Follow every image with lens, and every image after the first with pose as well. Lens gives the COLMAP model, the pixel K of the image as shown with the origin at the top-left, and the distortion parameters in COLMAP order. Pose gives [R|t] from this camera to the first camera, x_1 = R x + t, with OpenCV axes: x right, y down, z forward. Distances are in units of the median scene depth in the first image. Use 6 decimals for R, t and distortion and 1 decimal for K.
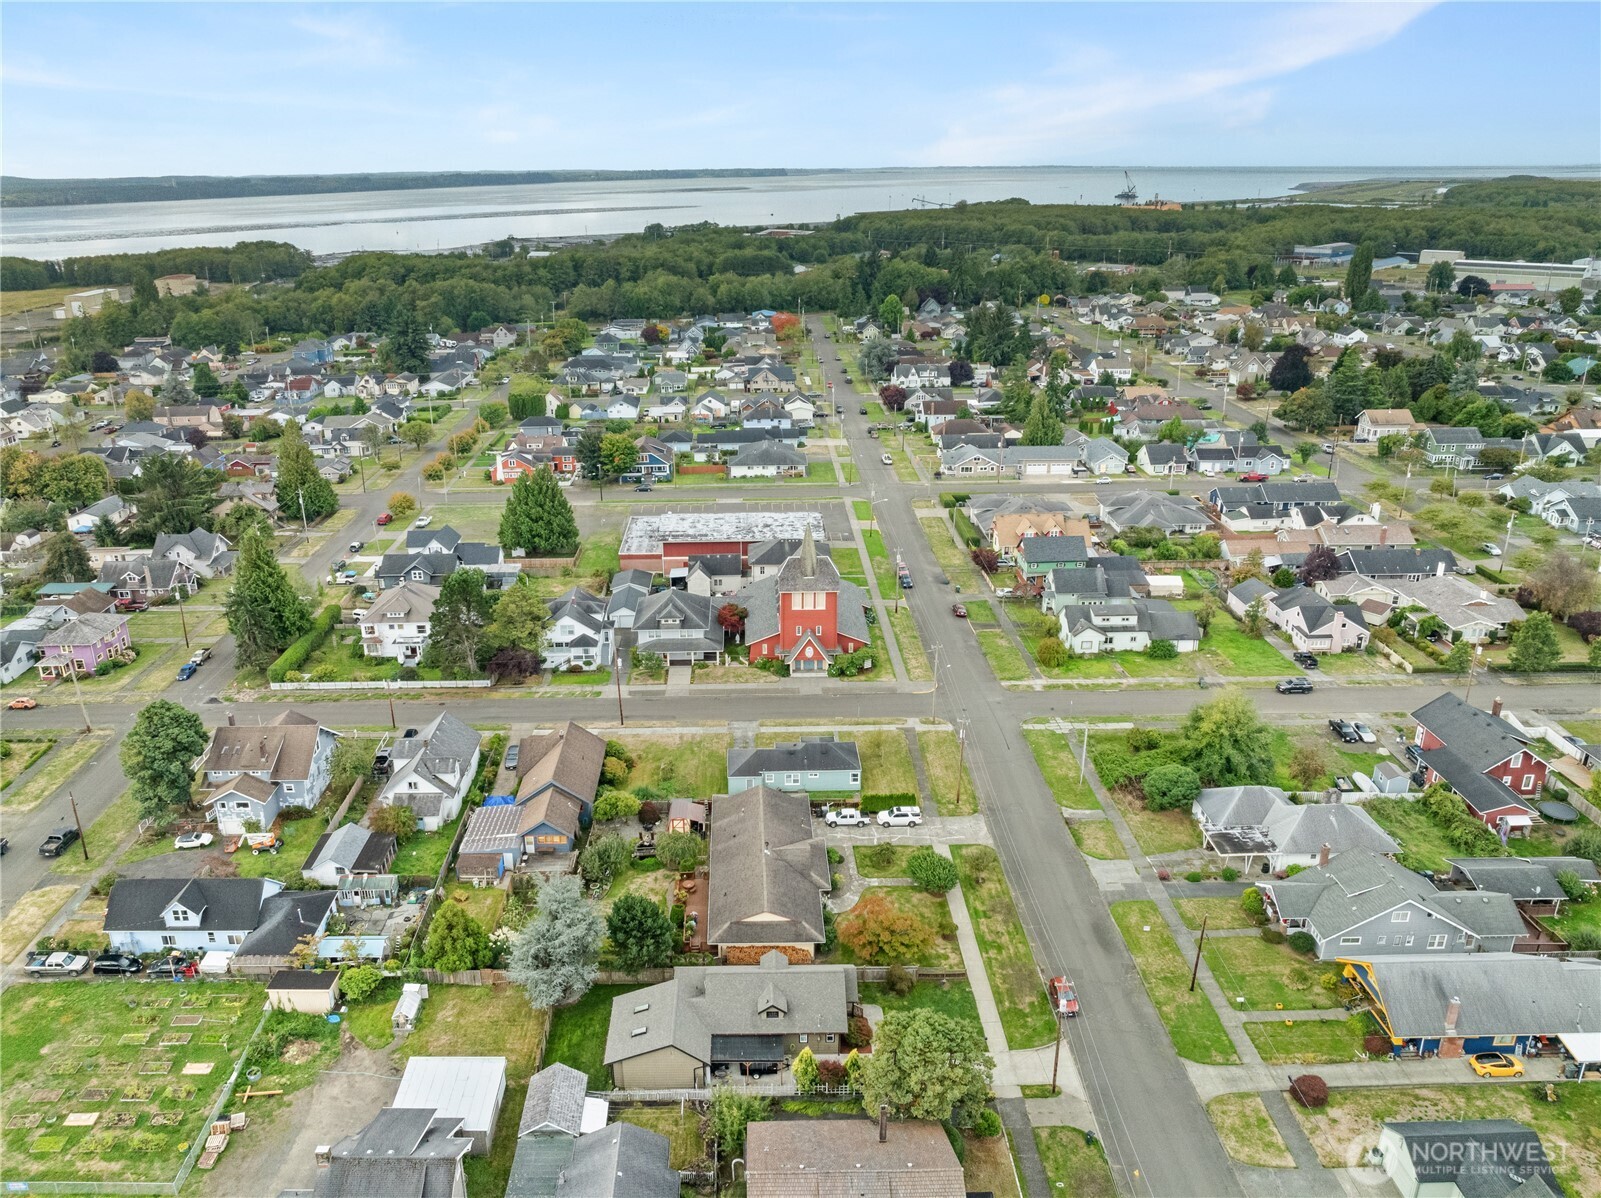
lens RADIAL K [[1152.9, 0, 800.5], [0, 1152.9, 599.0], [0, 0, 1]] dist [-0.011184, -0.052561]
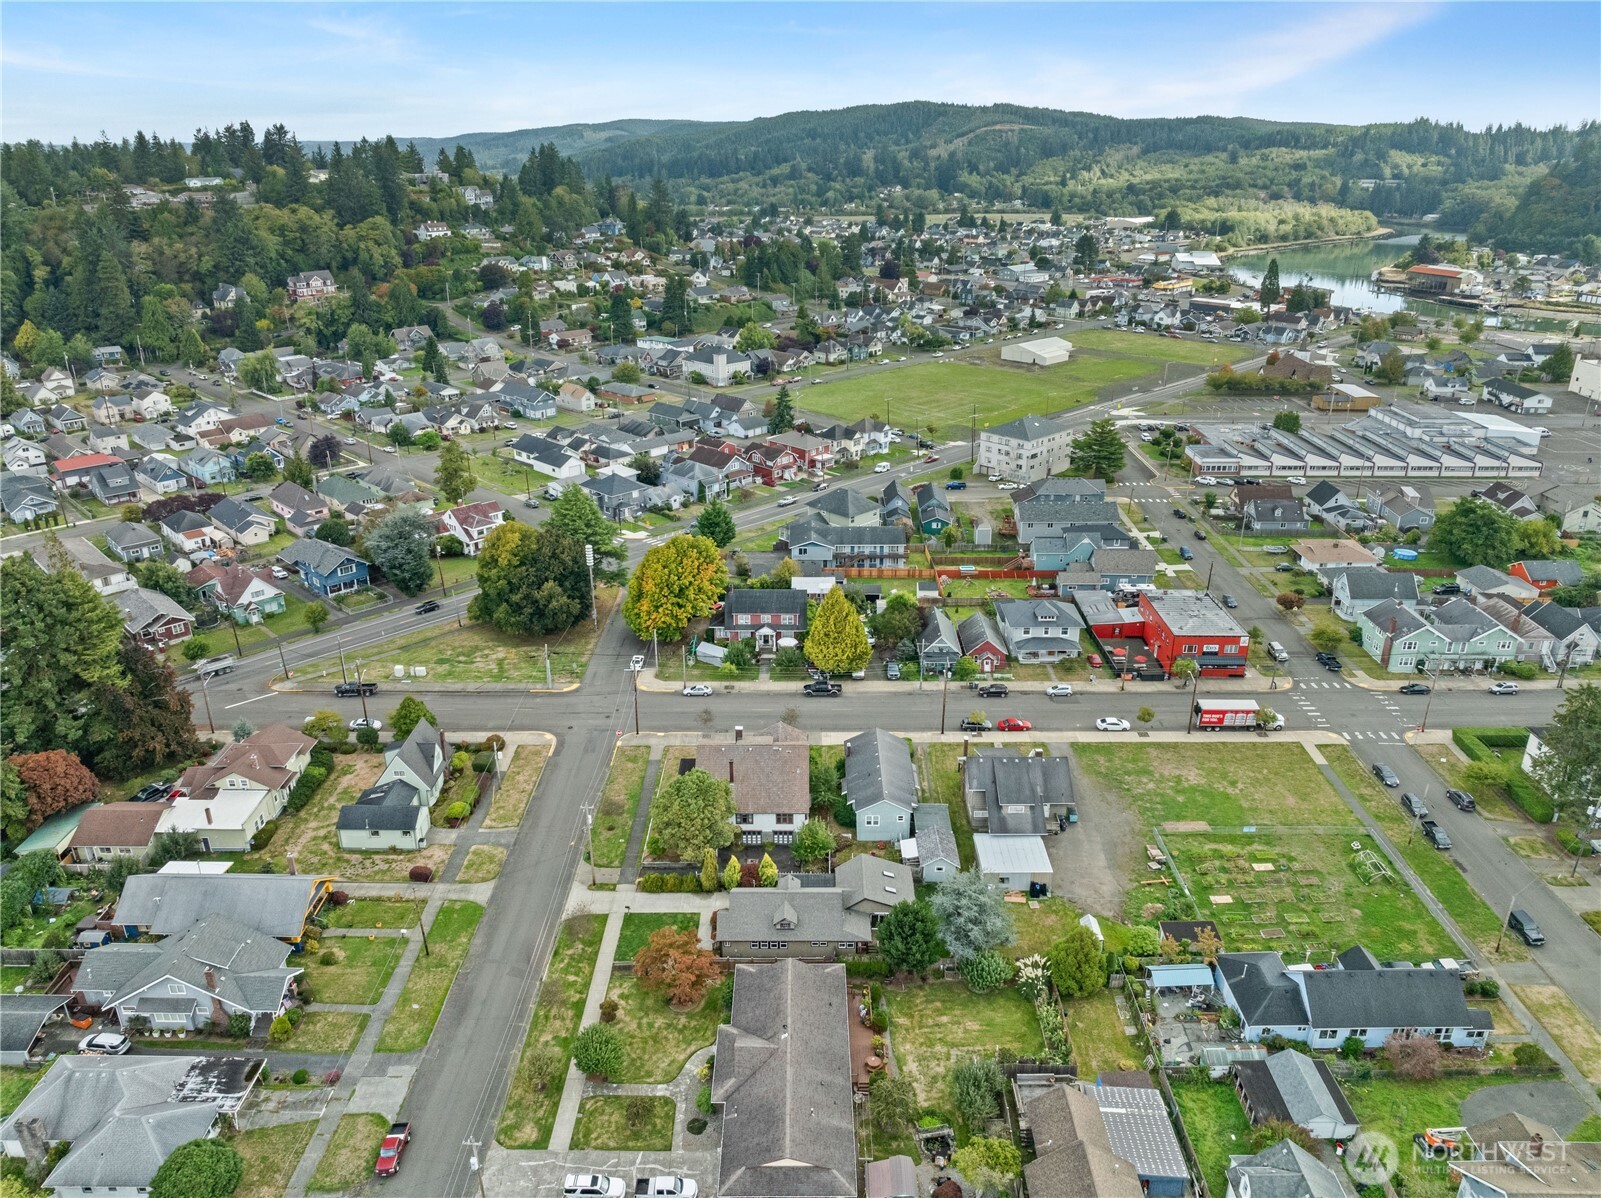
lens RADIAL K [[1114.7, 0, 761.5], [0, 1114.7, 598.0], [0, 0, 1]] dist [-0.004836, -0.049922]
pose [[-0.996133, -0.010647, 0.087210, -0.084811], [0.051620, 0.732301, 0.679022, -0.624250], [-0.071093, 0.680898, -0.728919, 1.441109]]
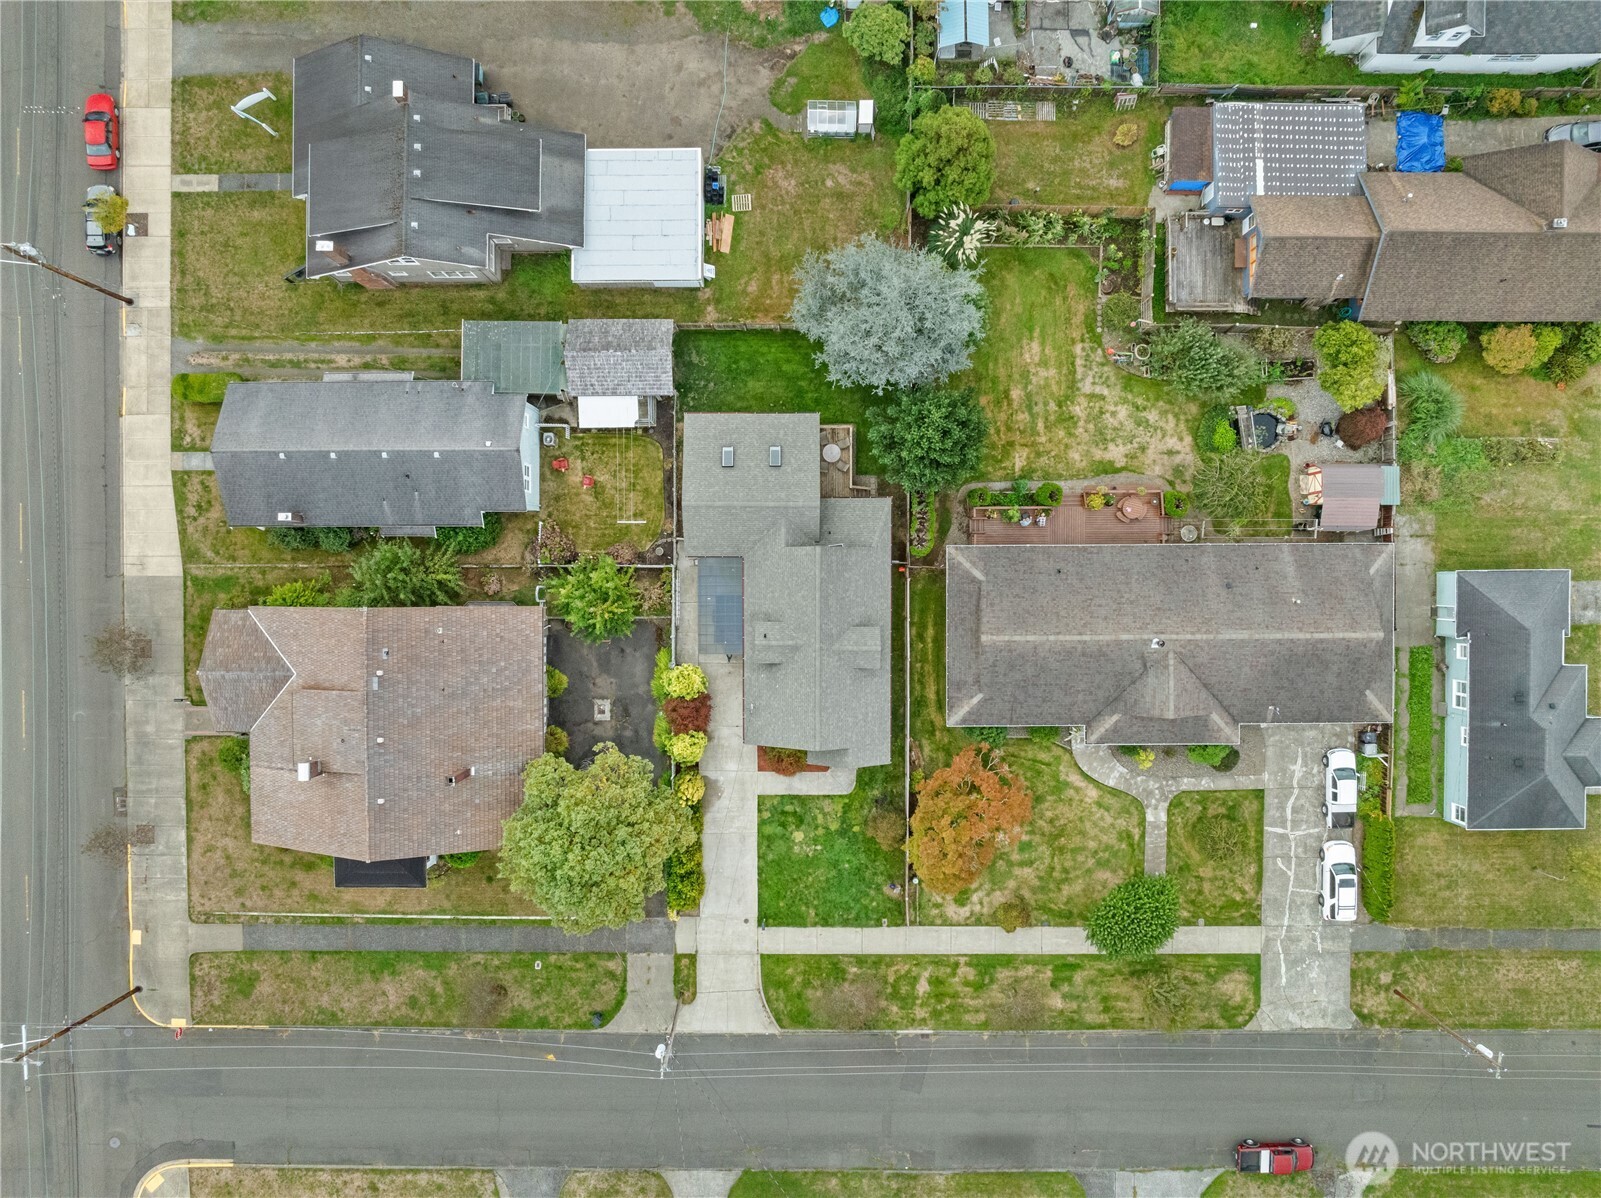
lens RADIAL K [[1152.9, 0, 800.5], [0, 1152.9, 599.0], [0, 0, 1]] dist [-0.011184, -0.052561]
pose [[-0.045685, 0.998475, 0.031005, -0.062994], [-0.348680, -0.045024, 0.936160, -0.264051], [0.936128, 0.031957, 0.350205, 0.652791]]
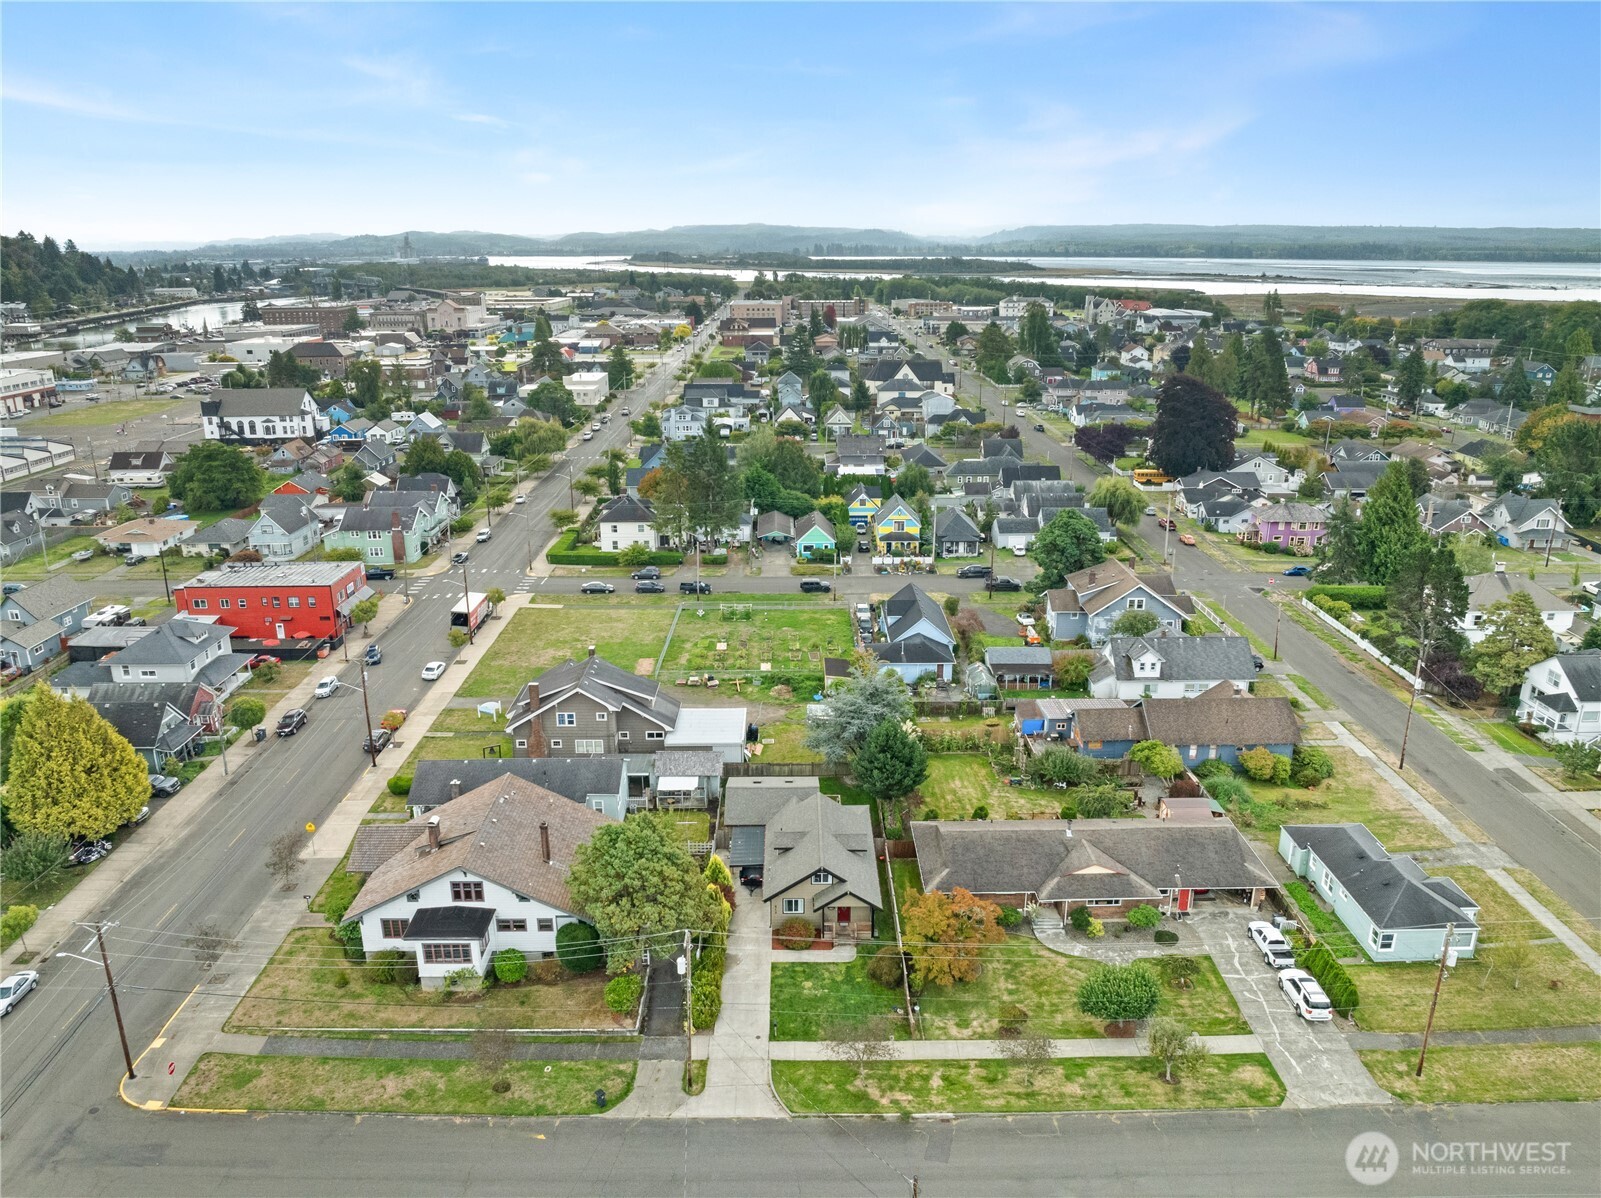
lens RADIAL K [[1152.9, 0, 800.5], [0, 1152.9, 599.0], [0, 0, 1]] dist [-0.011184, -0.052561]
pose [[-0.038037, 0.303537, -0.952060, 0.696118], [-0.352109, 0.887572, 0.297044, -0.090698], [0.935186, 0.346528, 0.073117, 0.741944]]
